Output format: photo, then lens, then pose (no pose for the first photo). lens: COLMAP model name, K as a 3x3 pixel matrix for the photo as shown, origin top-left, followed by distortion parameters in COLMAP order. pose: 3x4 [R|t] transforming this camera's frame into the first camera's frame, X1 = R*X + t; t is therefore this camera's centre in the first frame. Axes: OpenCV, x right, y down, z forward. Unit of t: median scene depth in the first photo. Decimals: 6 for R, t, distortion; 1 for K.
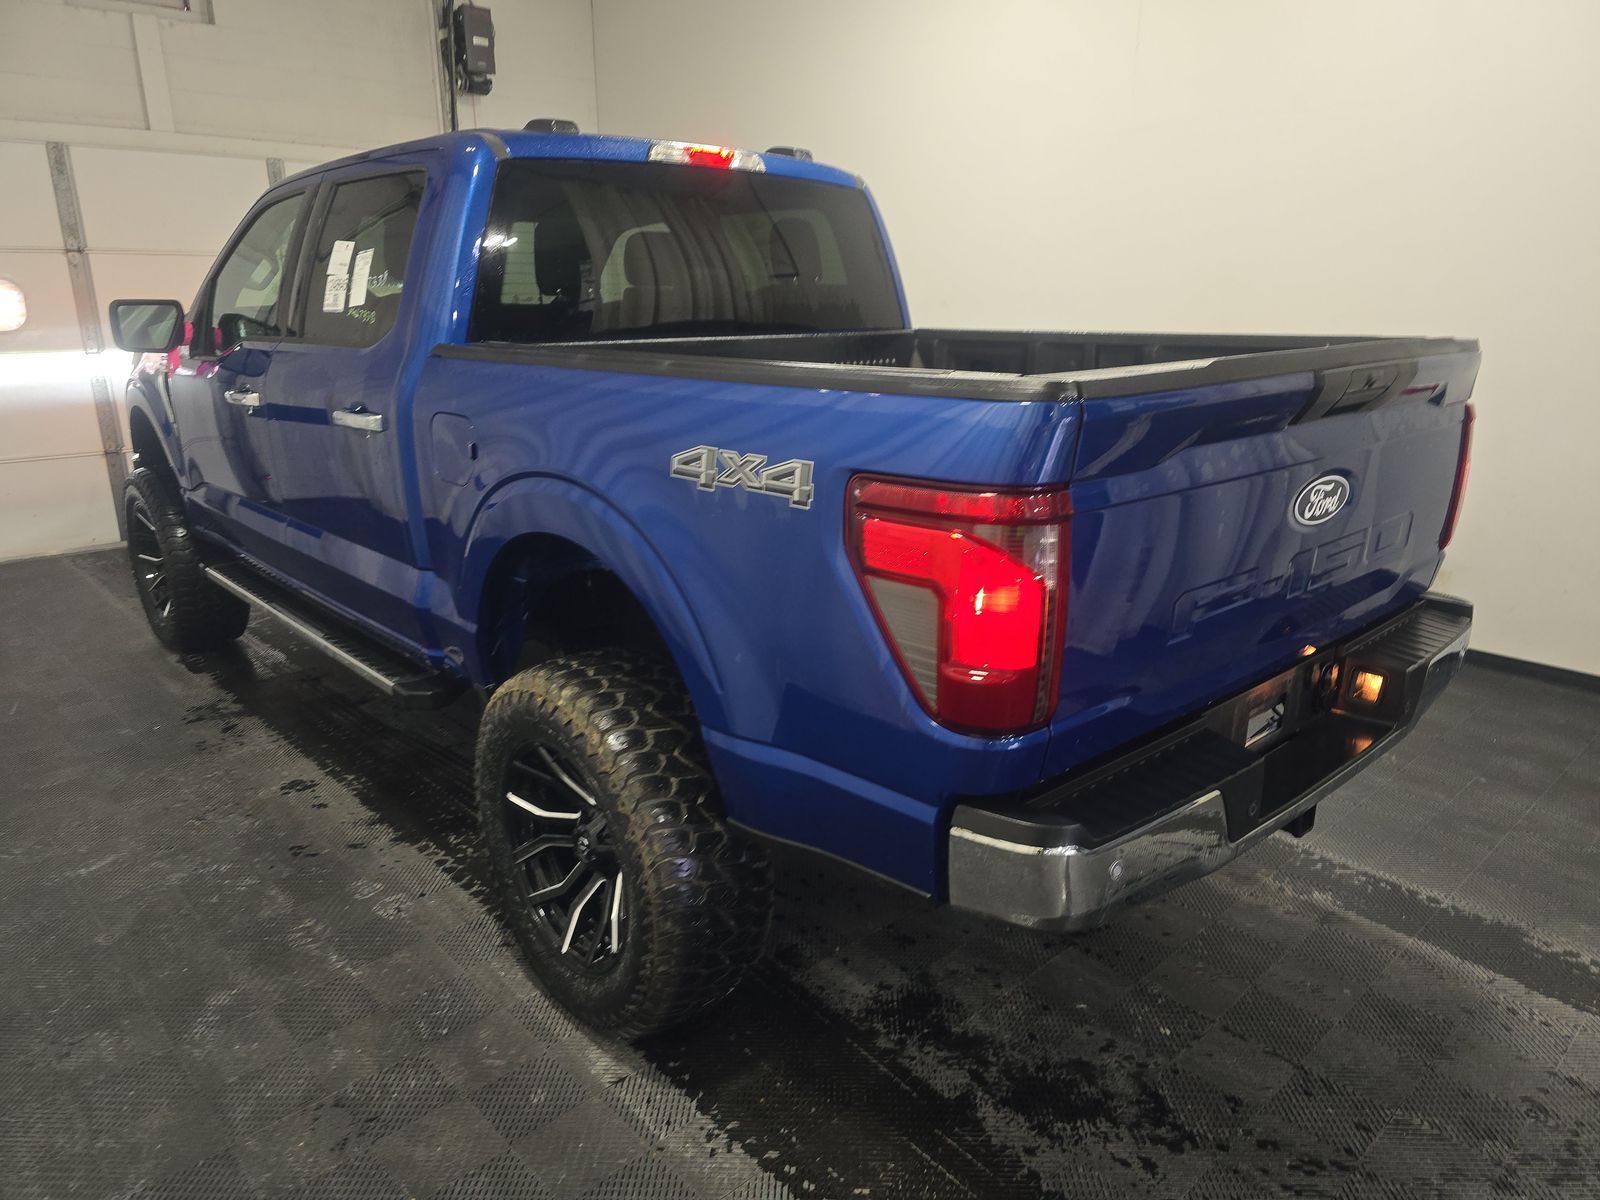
lens RADIAL K [[1074.4, 0, 801.1], [0, 1074.4, 579.9], [0, 0, 1]] dist [0.001802, 0.000668]
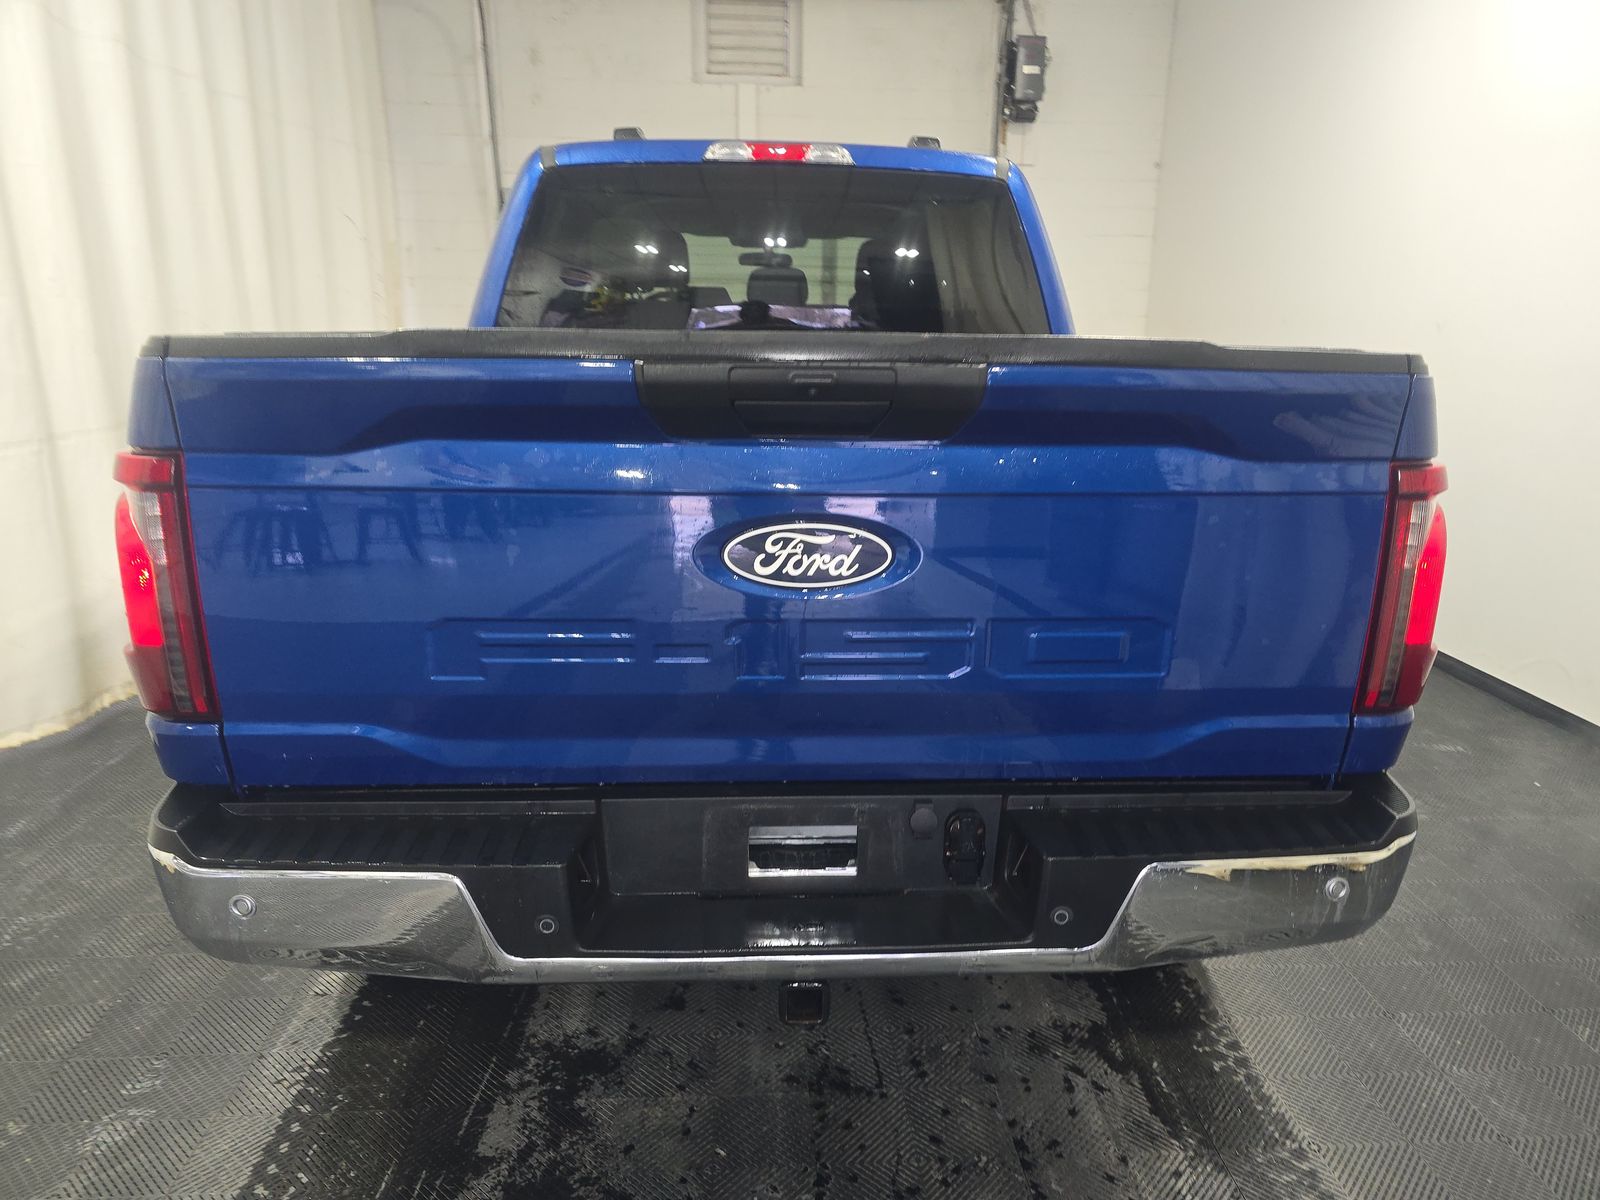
lens RADIAL K [[1060.9, 0, 800.0], [0, 1060.9, 600.0], [0, 0, 1]] dist [0.011916, 0.001089]
pose [[0.774564, 0.171053, -0.608927, 0.699104], [-0.180320, 0.982502, 0.046624, -0.059591], [0.606247, 0.073689, 0.791855, 0.354967]]
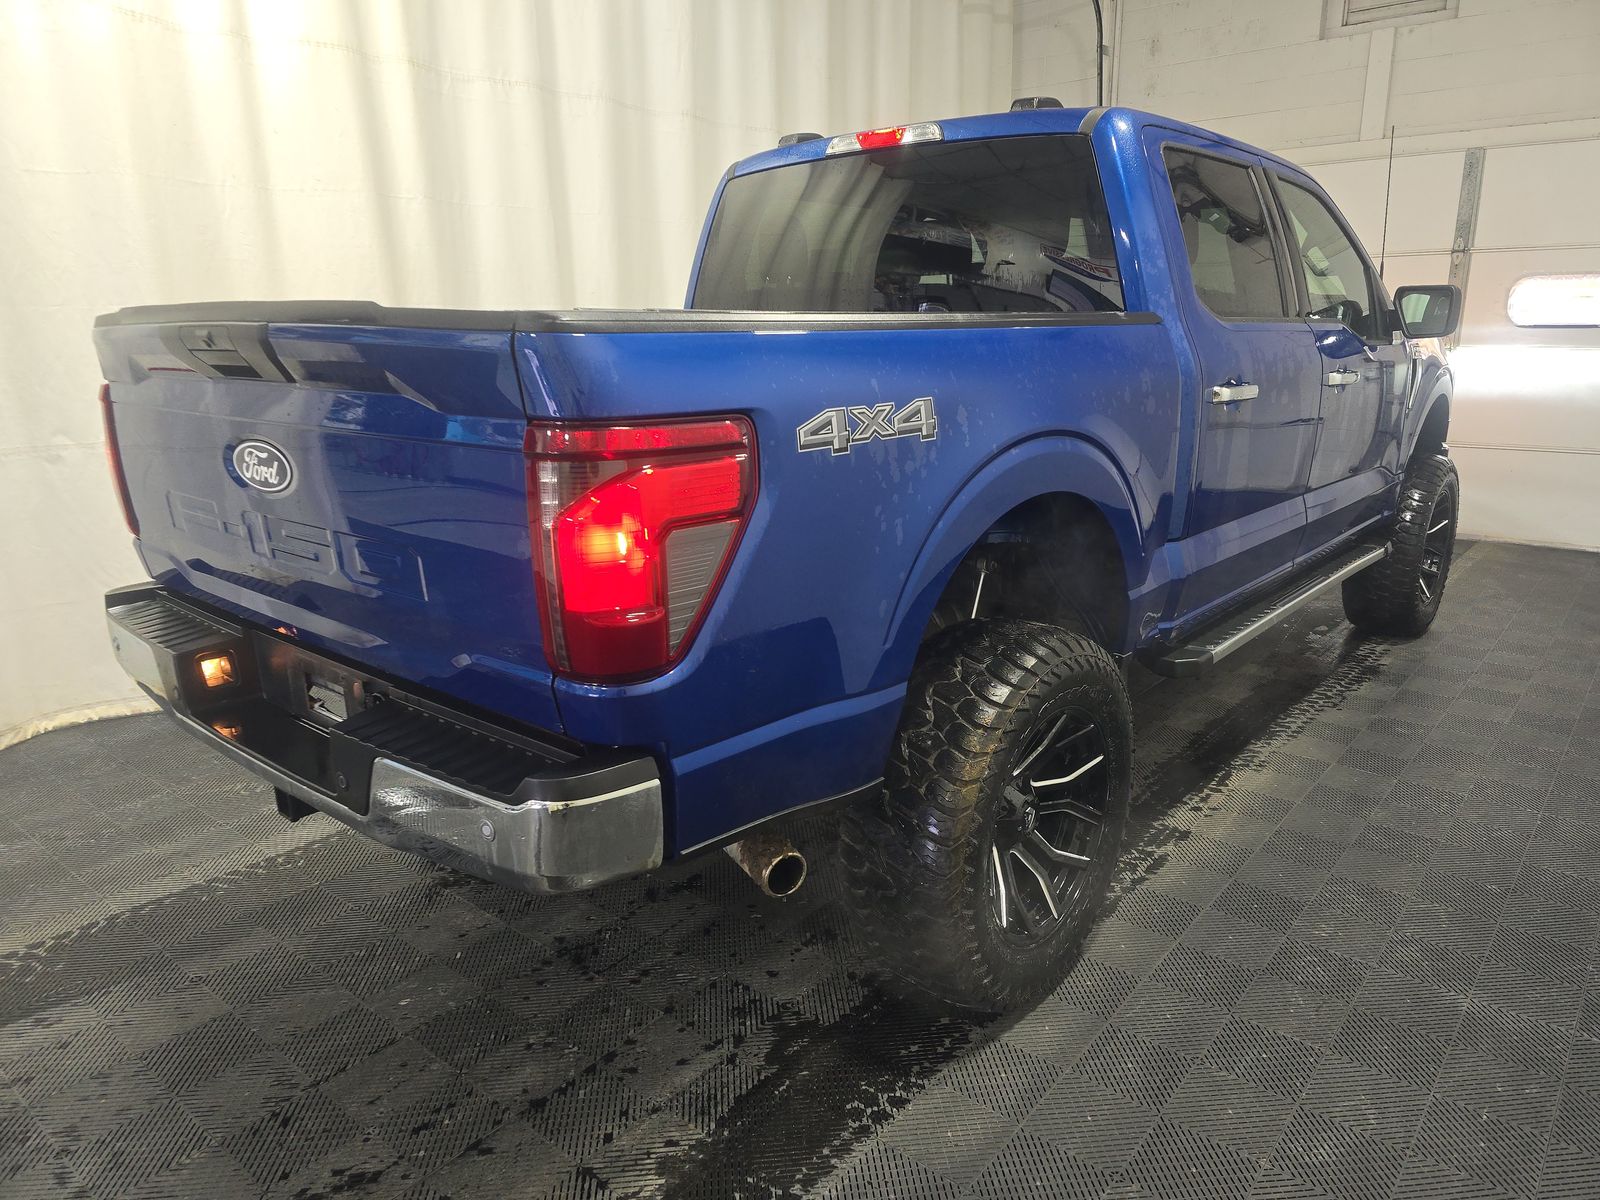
lens RADIAL K [[1037.0, 0, 800.0], [0, 1037.0, 600.0], [0, 0, 1]] dist [0.025070, -0.033228]
pose [[0.129395, 0.253529, -0.958634, 1.139041], [-0.242705, 0.945454, 0.217284, -0.219751], [0.961432, 0.204549, 0.183870, 1.020902]]
